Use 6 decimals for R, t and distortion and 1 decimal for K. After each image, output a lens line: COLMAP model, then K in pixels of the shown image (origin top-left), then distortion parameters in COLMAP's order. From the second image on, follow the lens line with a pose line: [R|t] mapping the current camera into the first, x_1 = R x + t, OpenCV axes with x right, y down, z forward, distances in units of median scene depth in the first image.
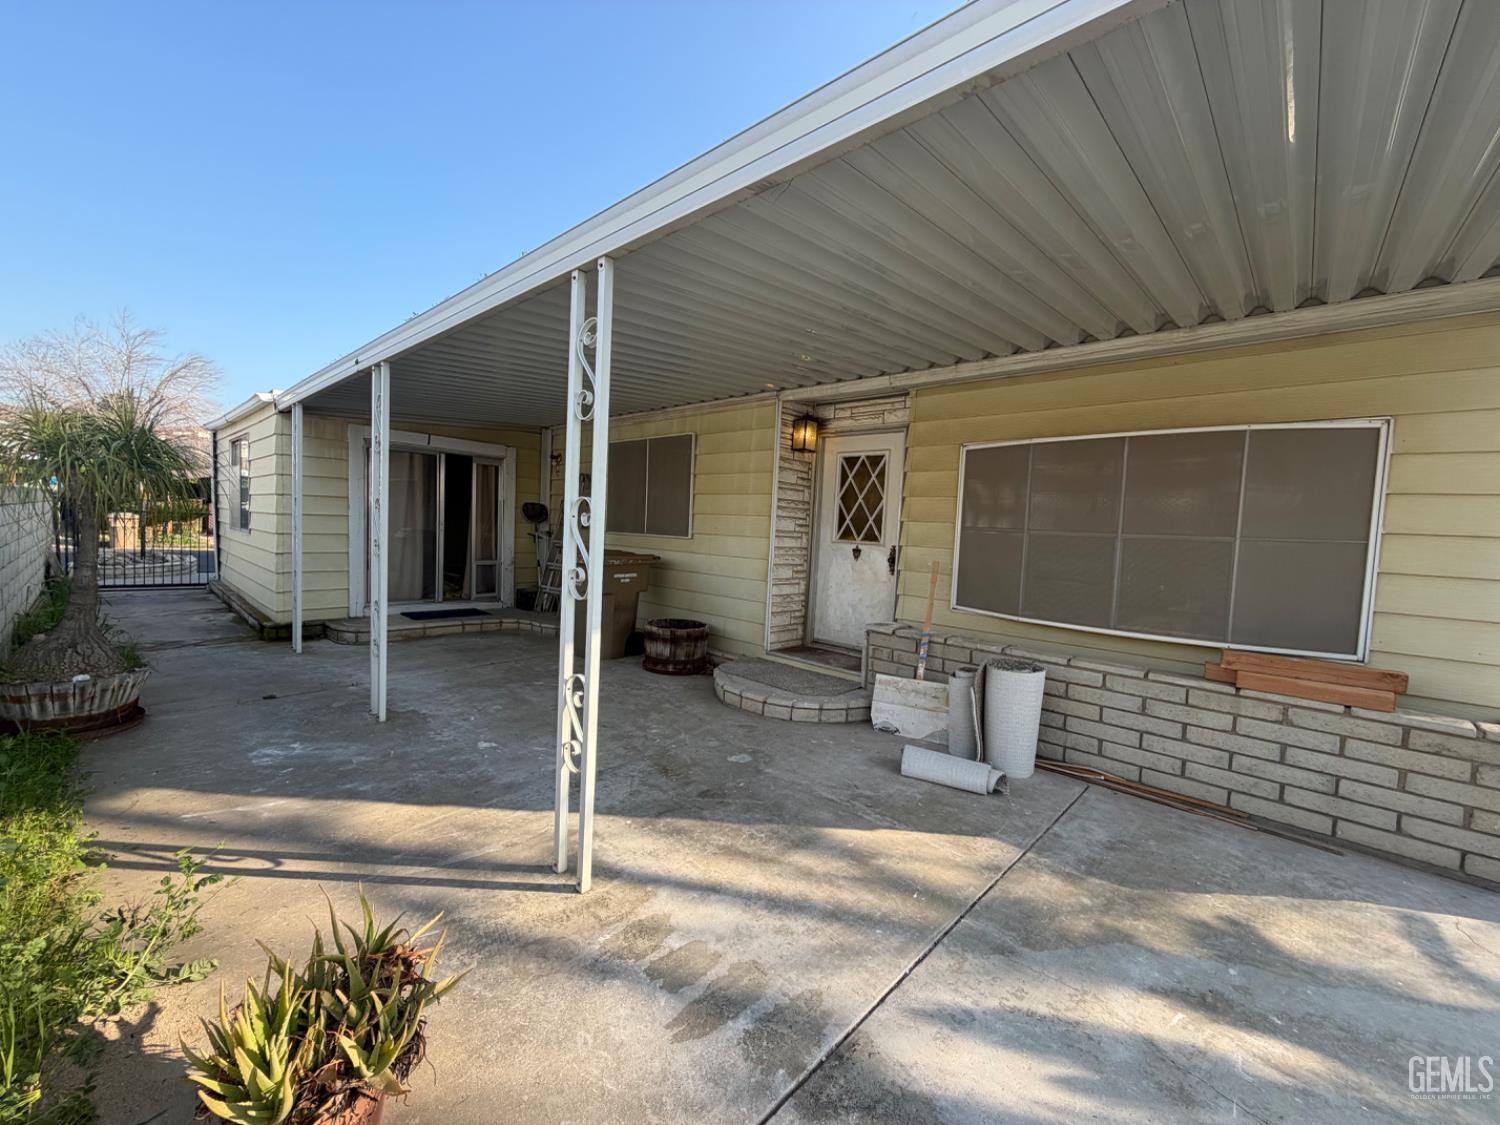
lens RADIAL K [[596.2, 0, 751.7], [0, 596.2, 561.8], [0, 0, 1]] dist [-0.000013, 0.000121]
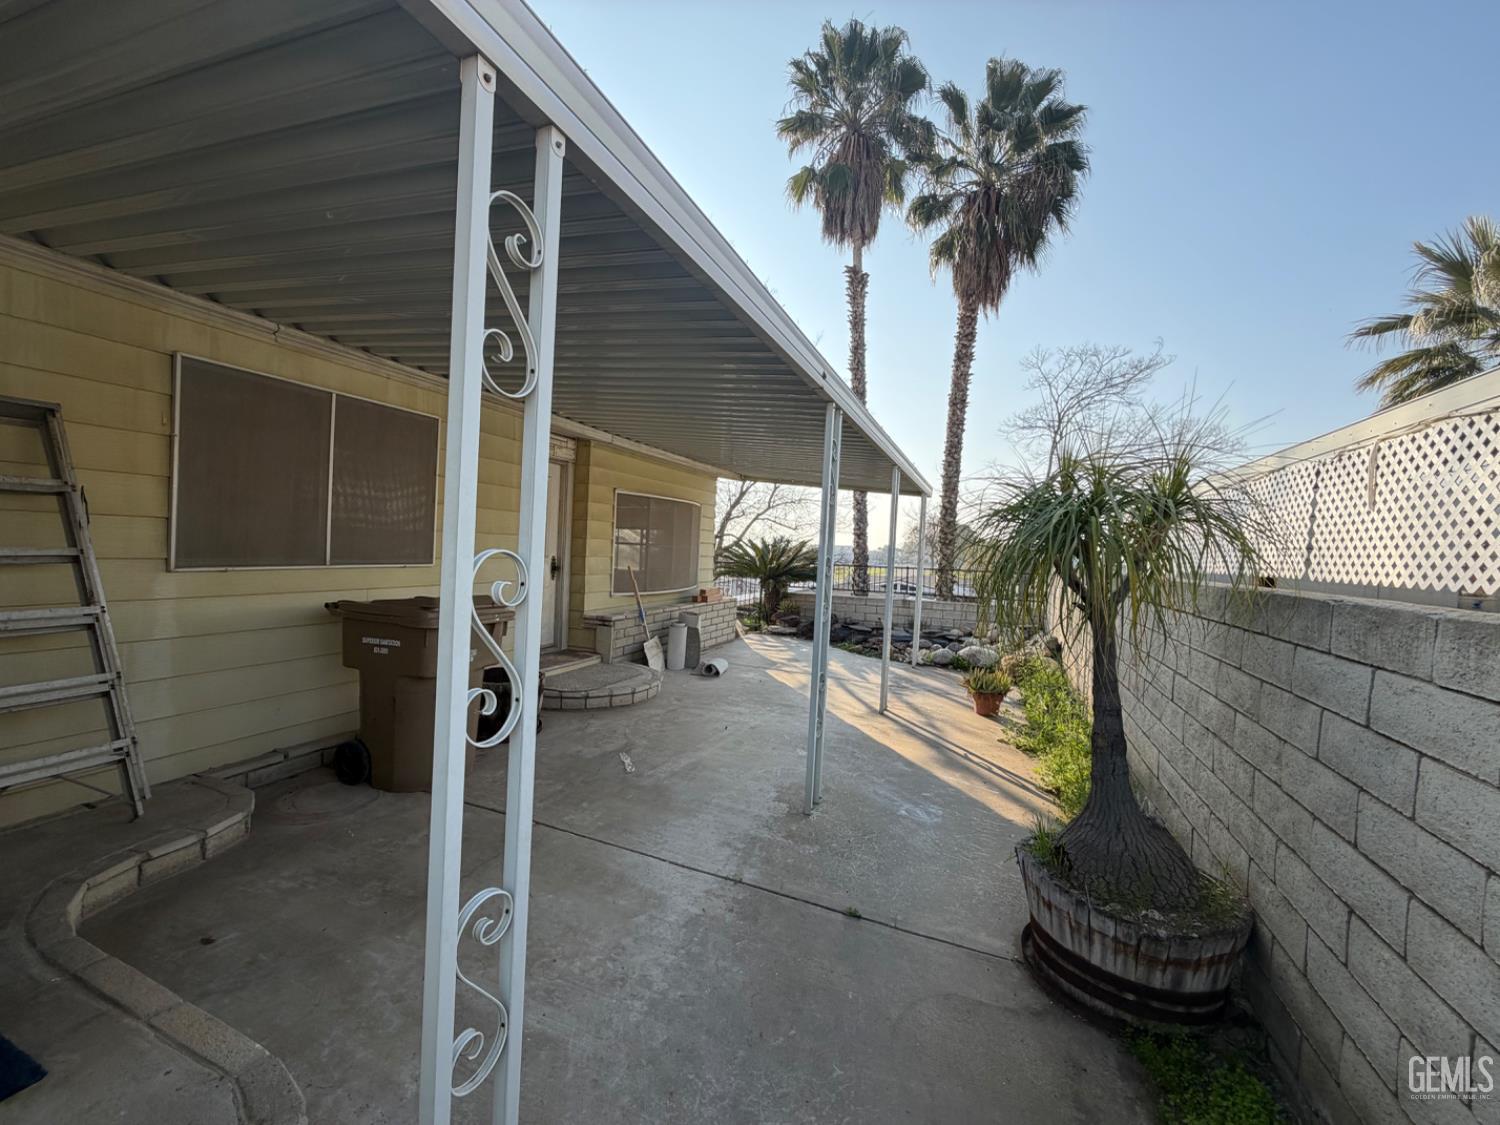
lens RADIAL K [[596.2, 0, 751.2], [0, 596.2, 564.1], [0, 0, 1]] dist [-0.000013, 0.000121]
pose [[-0.349408, -0.094698, 0.932173, -1.843568], [-0.010959, 0.995224, 0.096996, -0.234560], [-0.936906, 0.023675, -0.348778, 1.854165]]
